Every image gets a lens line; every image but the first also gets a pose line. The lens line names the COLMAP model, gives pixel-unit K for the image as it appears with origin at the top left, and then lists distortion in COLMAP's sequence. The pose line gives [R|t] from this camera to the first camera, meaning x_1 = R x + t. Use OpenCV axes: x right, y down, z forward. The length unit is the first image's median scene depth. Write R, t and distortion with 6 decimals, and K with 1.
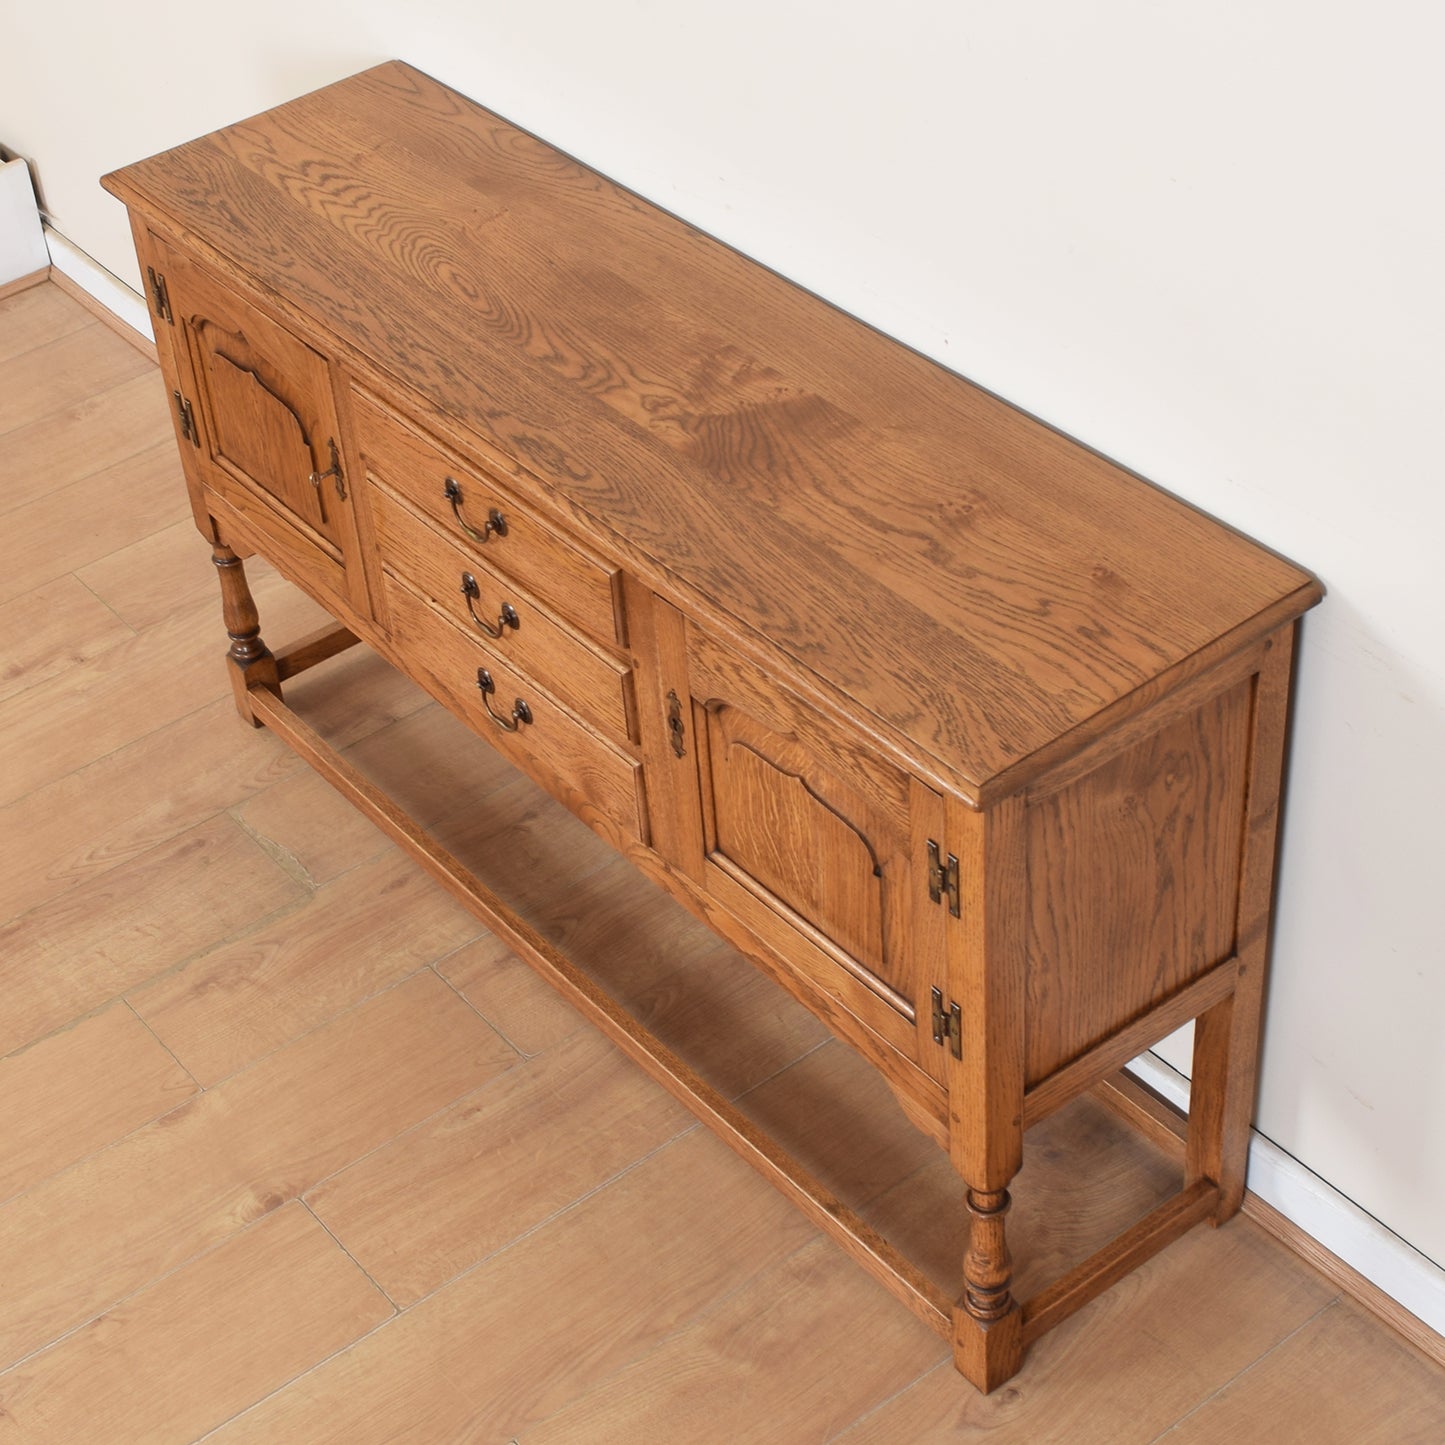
lens RADIAL K [[2692.1, 0, 675.0], [0, 2692.1, 630.4], [0, 0, 1]] dist [-0.069904, -0.120012]
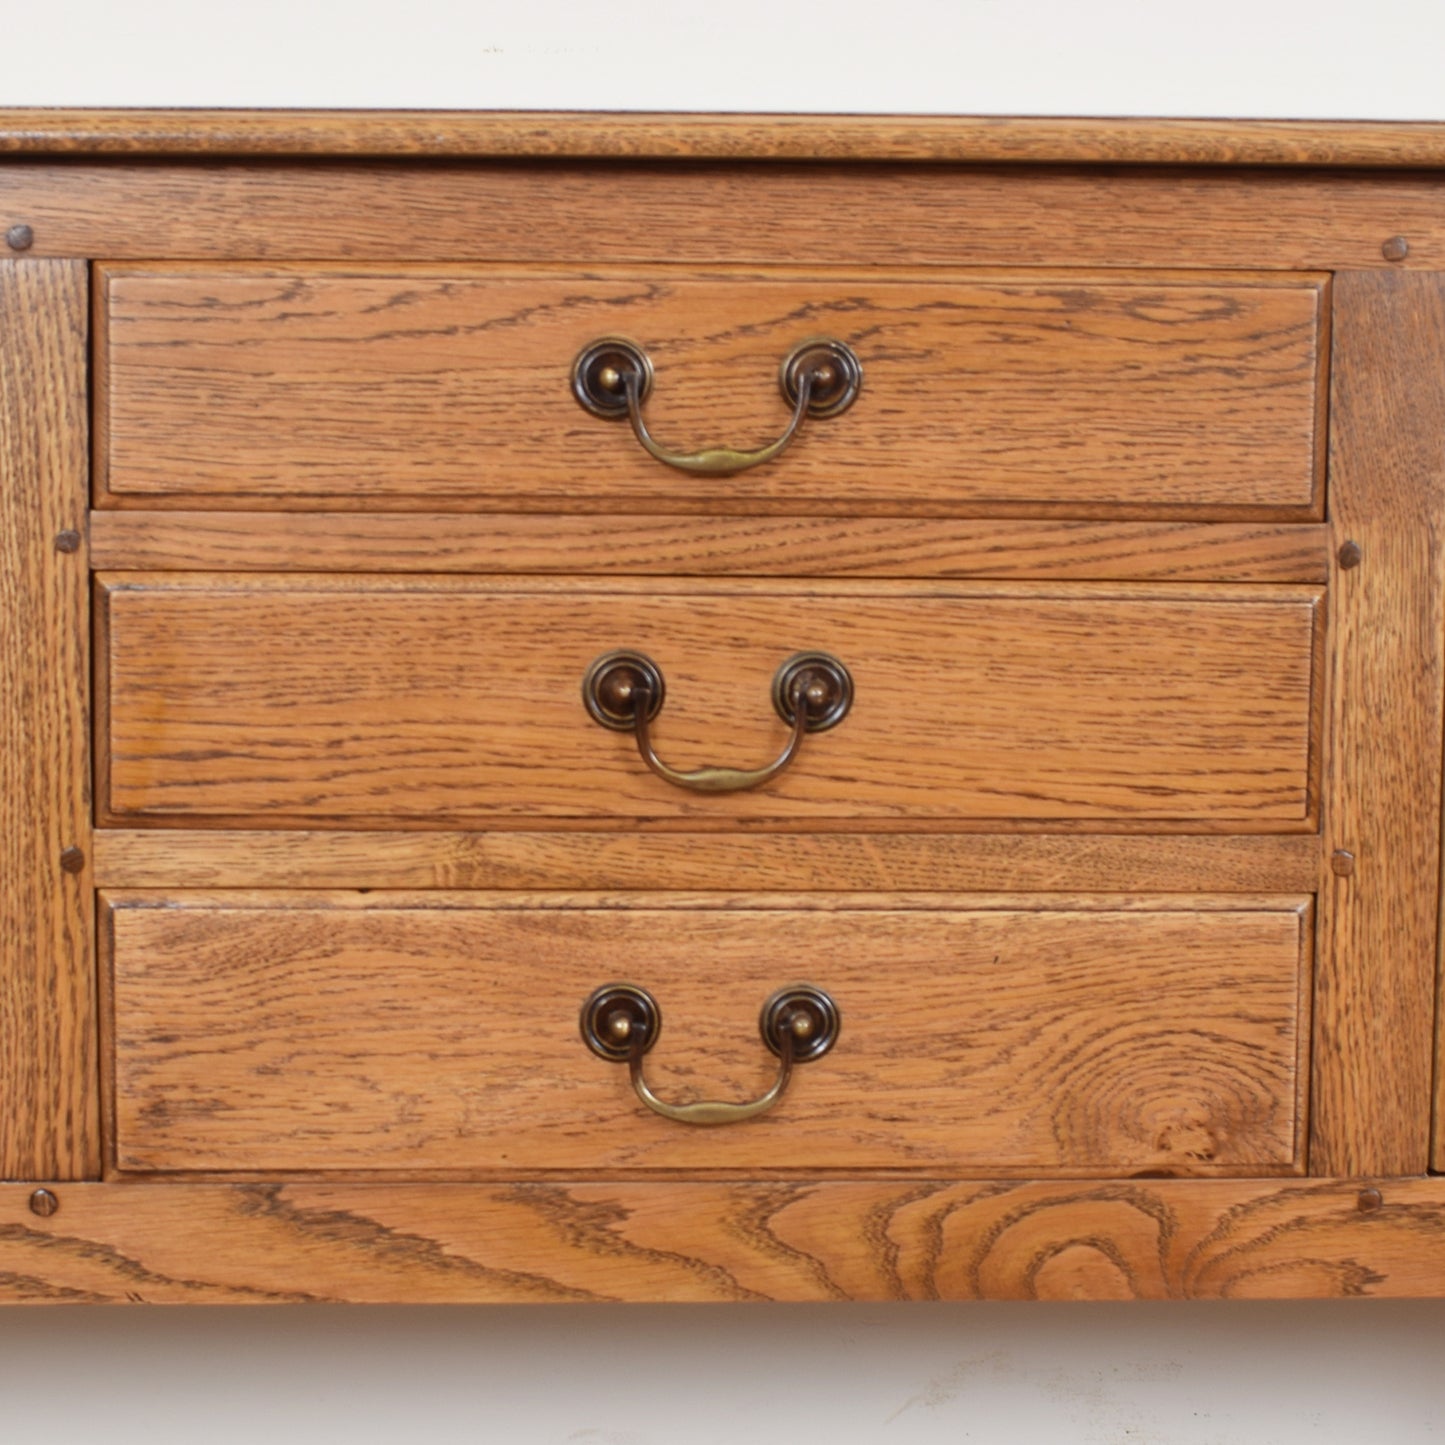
lens RADIAL K [[3135.2, 0, 700.2], [0, 3135.2, 822.6], [0, 0, 1]] dist [-0.082218, -0.098087]
pose [[0.577397, -0.011193, 0.816387, -0.440842], [0.456181, 0.833696, -0.311208, 0.143108], [-0.677135, 0.552111, 0.486480, 0.838750]]
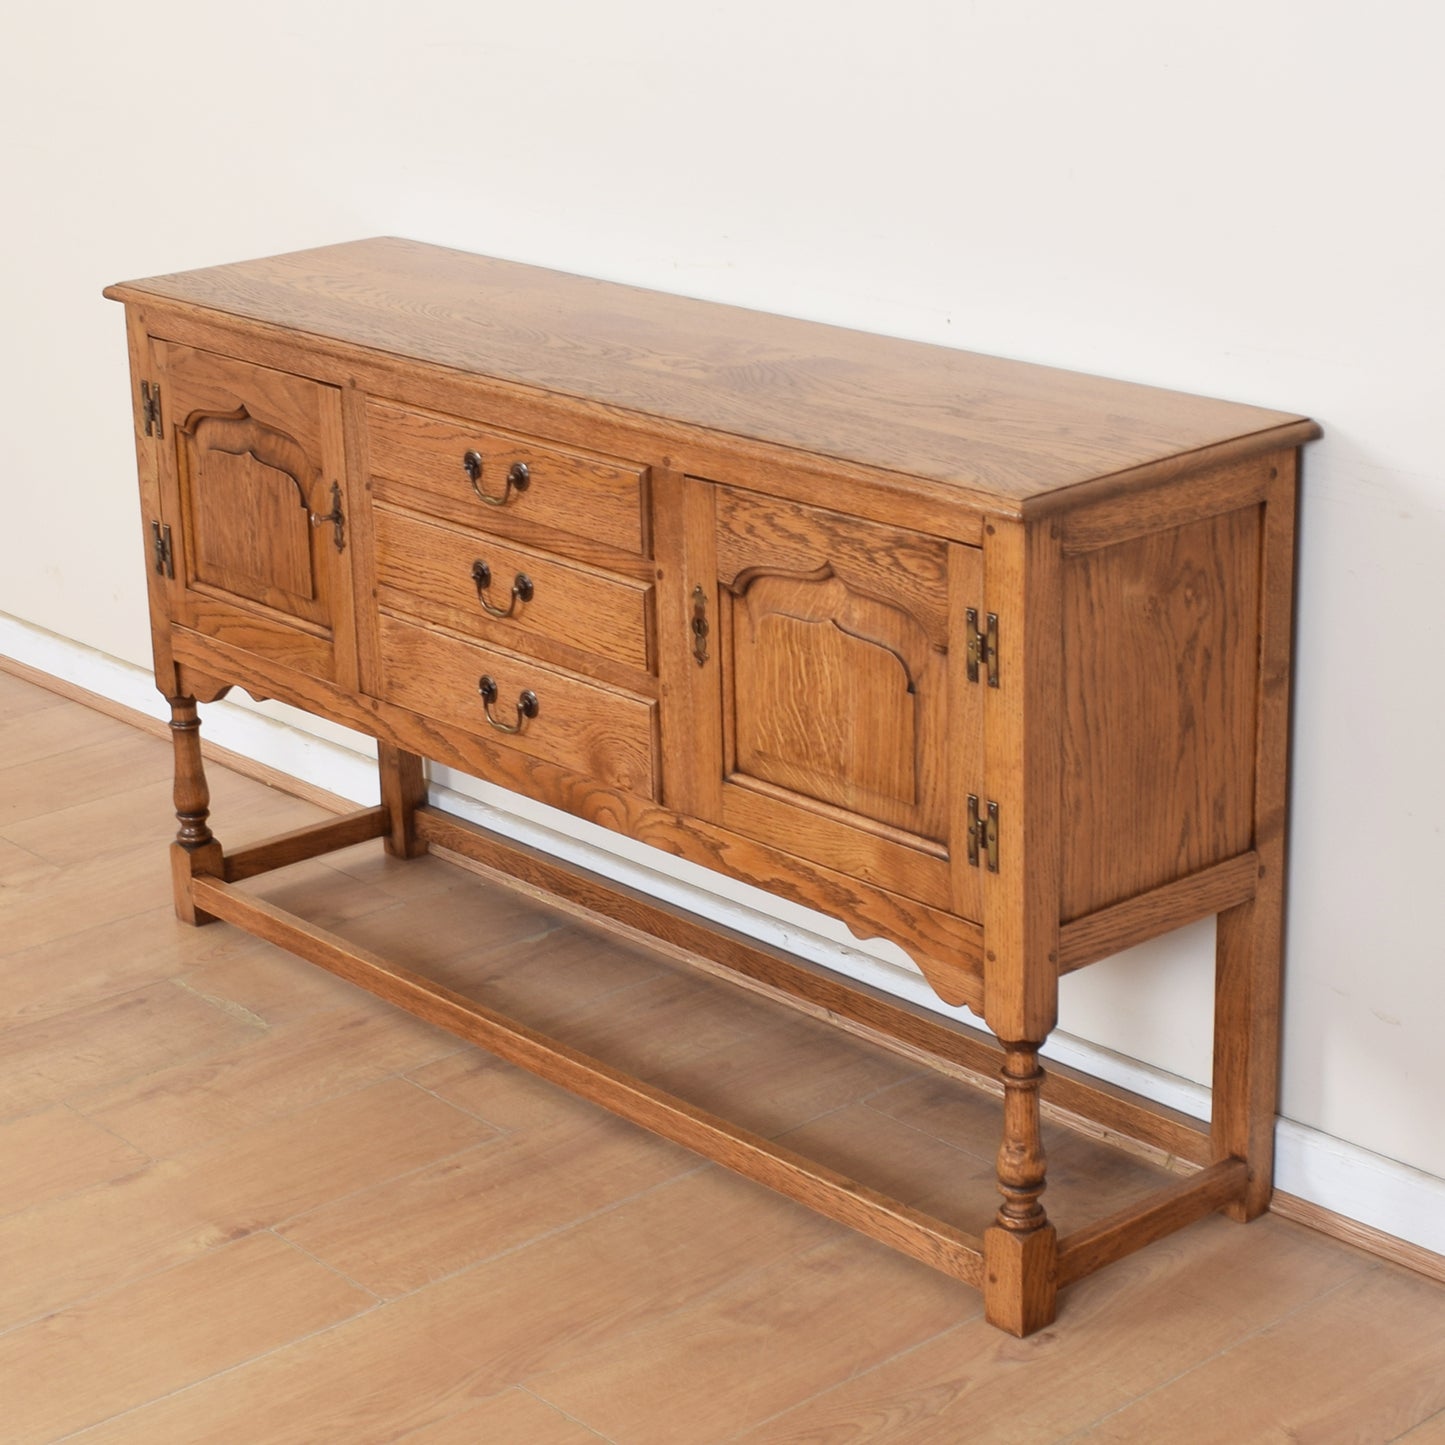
lens RADIAL K [[3102.2, 0, 772.9], [0, 3102.2, 627.6], [0, 0, 1]] dist [-0.075153, -0.131492]
pose [[0.995213, 0.026764, 0.093991, -0.079883], [0.007828, 0.936848, -0.349648, 0.432429], [-0.097413, 0.348710, 0.932154, -0.093390]]
